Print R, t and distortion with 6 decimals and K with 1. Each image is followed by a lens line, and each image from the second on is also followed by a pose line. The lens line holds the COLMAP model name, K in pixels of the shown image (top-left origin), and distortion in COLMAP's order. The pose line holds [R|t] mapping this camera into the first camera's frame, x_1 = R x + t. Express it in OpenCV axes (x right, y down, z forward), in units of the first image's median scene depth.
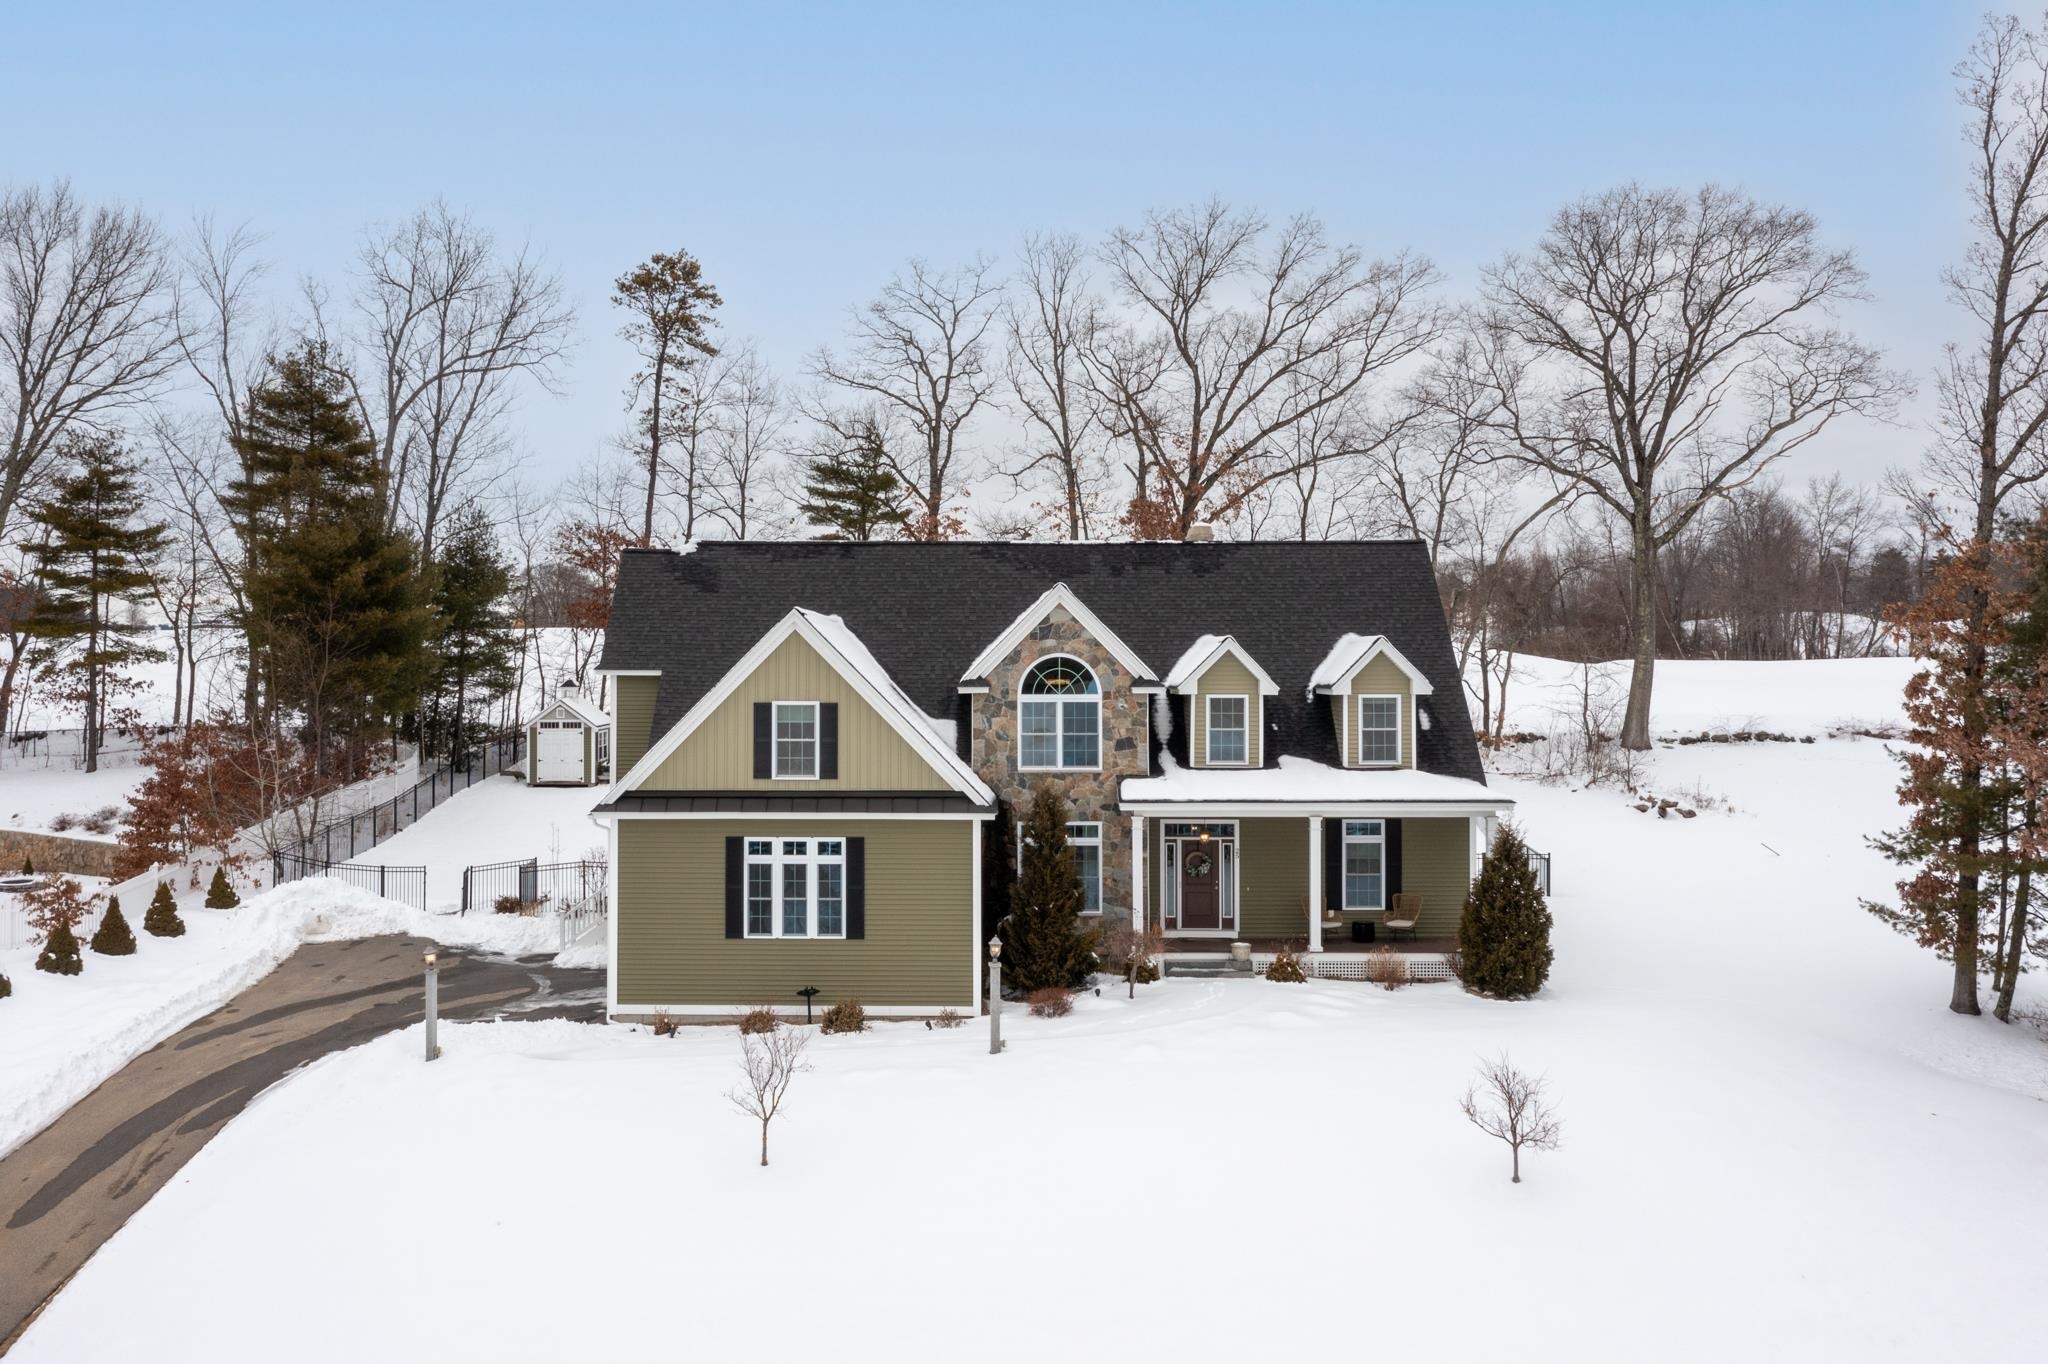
lens RADIAL K [[1743.7, 0, 1018.9], [0, 1743.7, 730.4], [0, 0, 1]] dist [-0.001263, 0.070519]
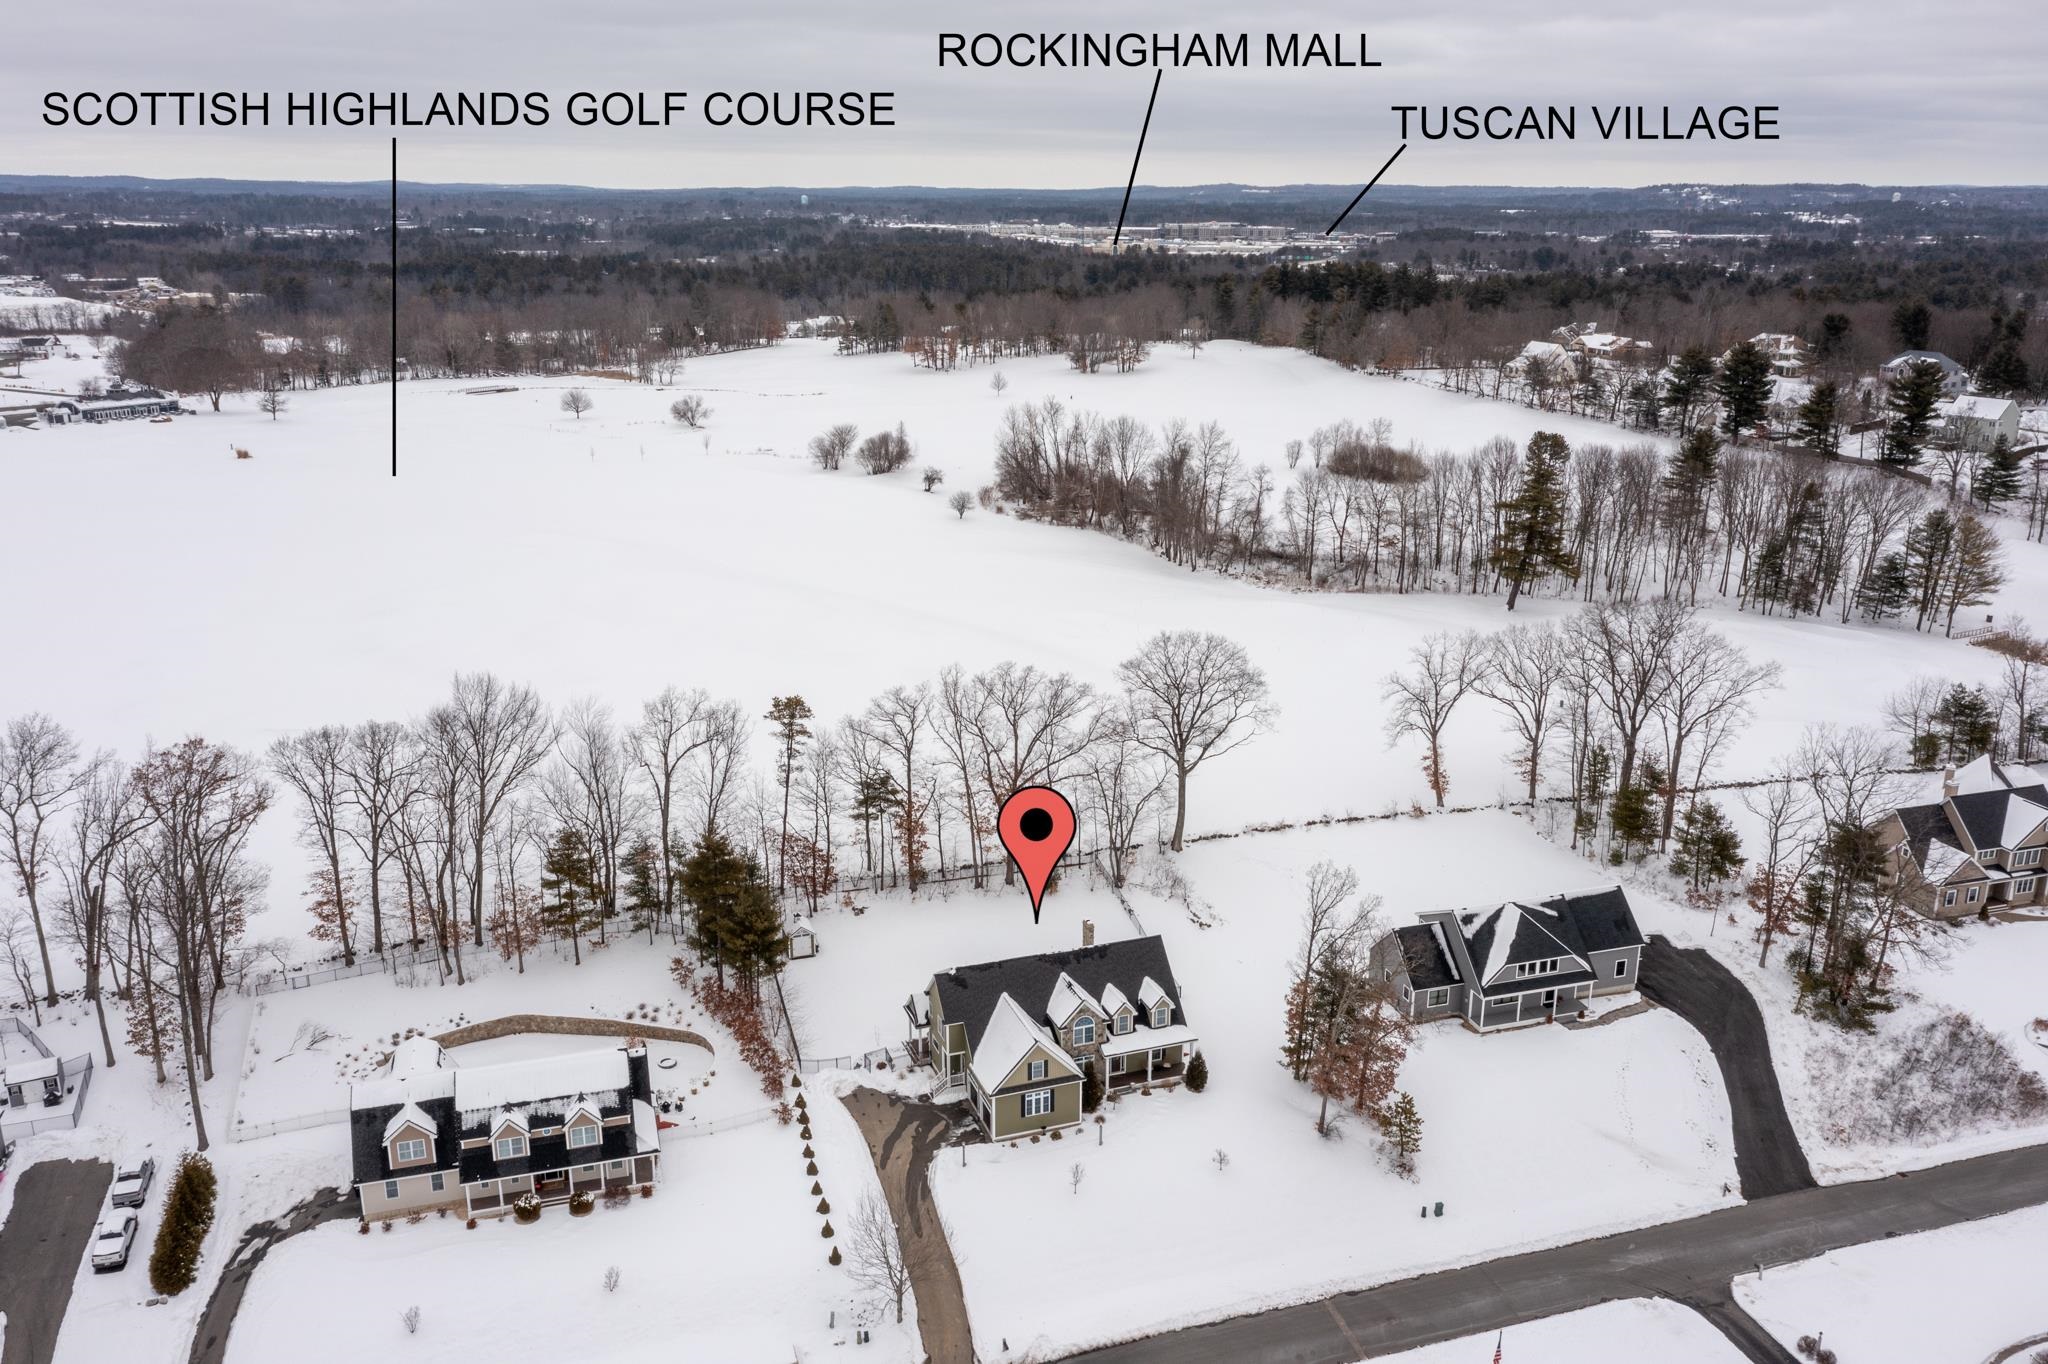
lens RADIAL K [[1605.3, 0, 1024.0], [0, 1605.3, 682.0], [0, 0, 1]] dist [0.005480, 0.011968]
pose [[0.936972, -0.103250, 0.333799, -1.151144], [-0.000709, 0.954778, 0.297320, -1.719775], [-0.349402, -0.278817, 0.894527, -1.791453]]
